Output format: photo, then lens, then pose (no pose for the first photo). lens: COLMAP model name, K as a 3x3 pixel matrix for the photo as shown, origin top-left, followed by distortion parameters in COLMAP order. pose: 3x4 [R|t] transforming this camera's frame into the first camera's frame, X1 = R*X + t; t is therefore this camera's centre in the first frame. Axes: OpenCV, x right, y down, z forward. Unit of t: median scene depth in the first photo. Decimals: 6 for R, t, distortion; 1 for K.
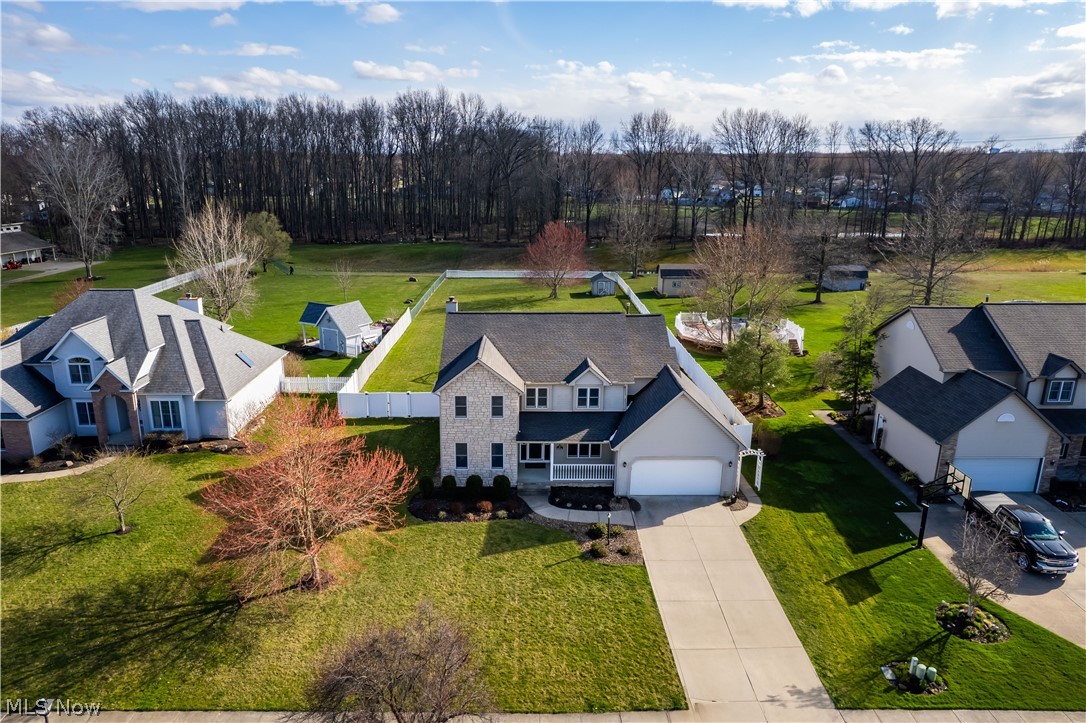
lens RADIAL K [[726.7, 0, 523.3], [0, 726.7, 357.3], [0, 0, 1]] dist [-0.063666, 0.046678]
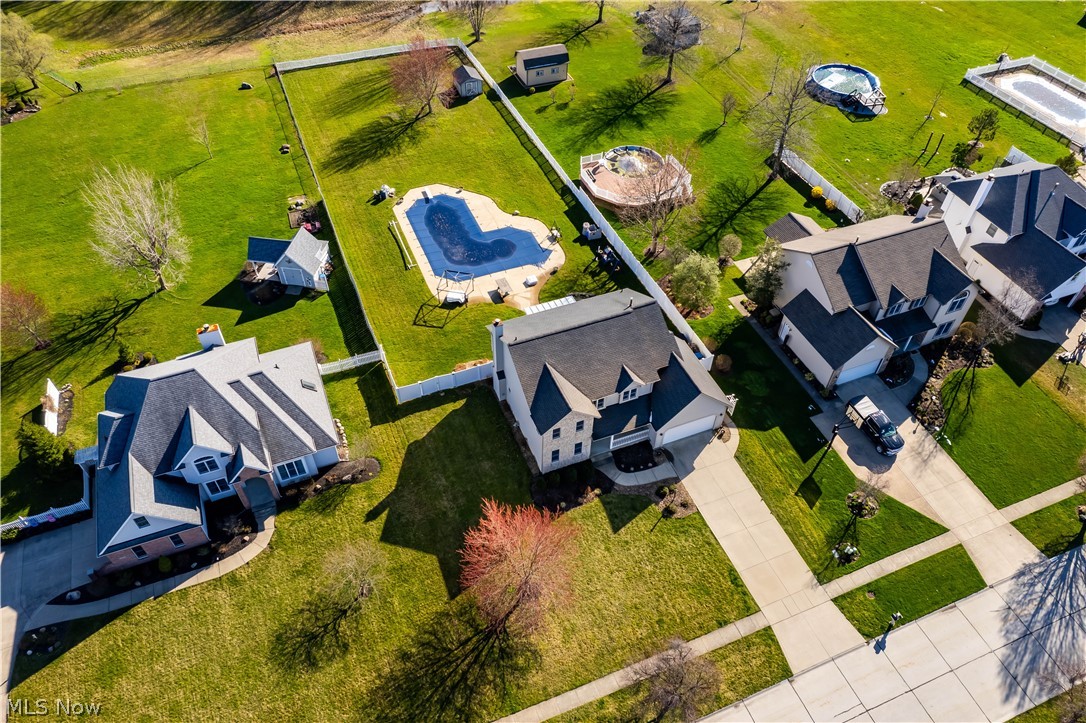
lens RADIAL K [[764.2, 0, 536.3], [0, 764.2, 363.5], [0, 0, 1]] dist [-0.058004, 0.054015]
pose [[0.922762, -0.276994, 0.267928, -0.480037], [0.092014, 0.833500, 0.544804, -0.855251], [-0.374225, -0.478071, 0.794609, -0.105462]]
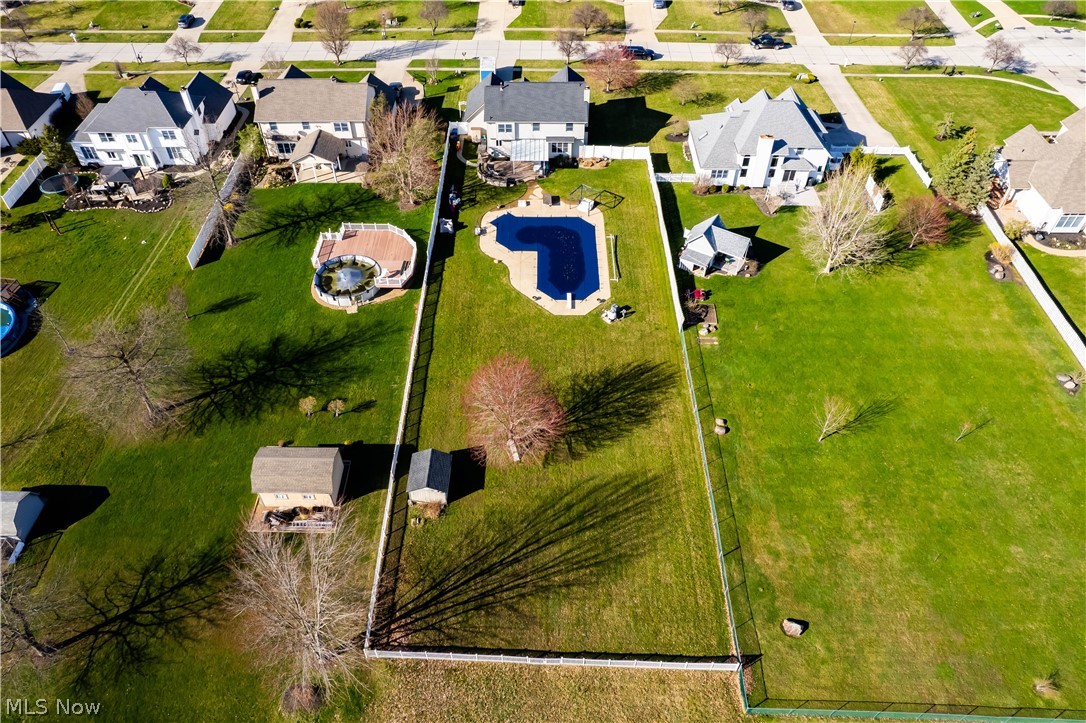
lens RADIAL K [[764.2, 0, 536.3], [0, 764.2, 363.5], [0, 0, 1]] dist [-0.058004, 0.054015]
pose [[-0.999971, 0.002073, -0.007364, 0.071821], [-0.005406, 0.489741, 0.871851, -1.829151], [0.005414, 0.871865, -0.489716, 3.200490]]
